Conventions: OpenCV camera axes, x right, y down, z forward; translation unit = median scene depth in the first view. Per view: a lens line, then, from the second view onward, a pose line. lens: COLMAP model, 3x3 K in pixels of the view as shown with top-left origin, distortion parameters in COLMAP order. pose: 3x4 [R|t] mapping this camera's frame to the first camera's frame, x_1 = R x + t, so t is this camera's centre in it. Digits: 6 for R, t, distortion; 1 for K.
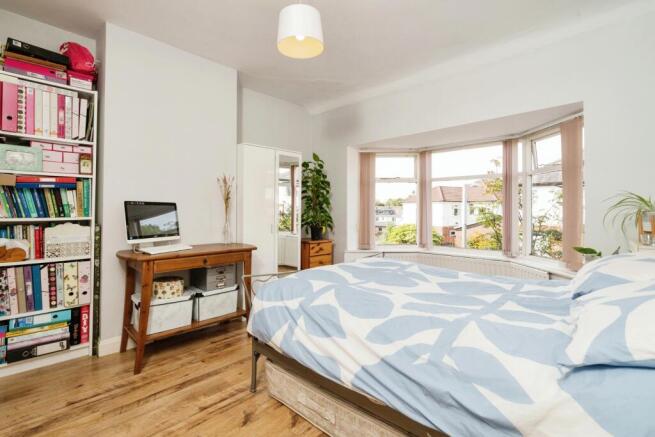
lens RADIAL K [[305.2, 0, 327.7], [0, 305.2, 214.9], [0, 0, 1]] dist [-0.001348, 0.000003]
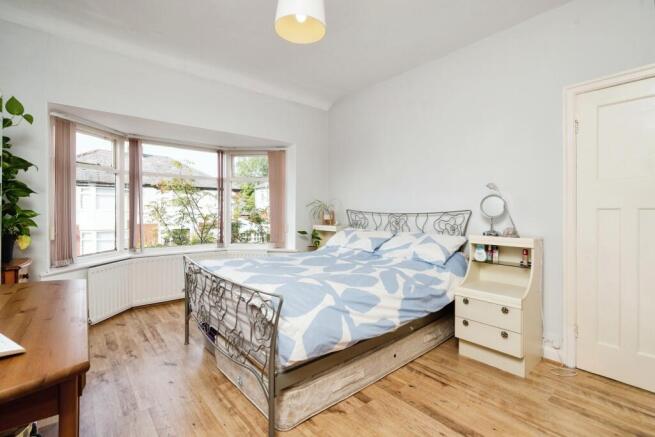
lens RADIAL K [[305.2, 0, 327.5], [0, 305.2, 215.8], [0, 0, 1]] dist [-0.001348, 0.000003]
pose [[0.124476, -0.013333, 0.992133, -1.088820], [0.006927, 0.999897, 0.012568, -0.002871], [-0.992198, 0.005308, 0.124556, 0.861763]]
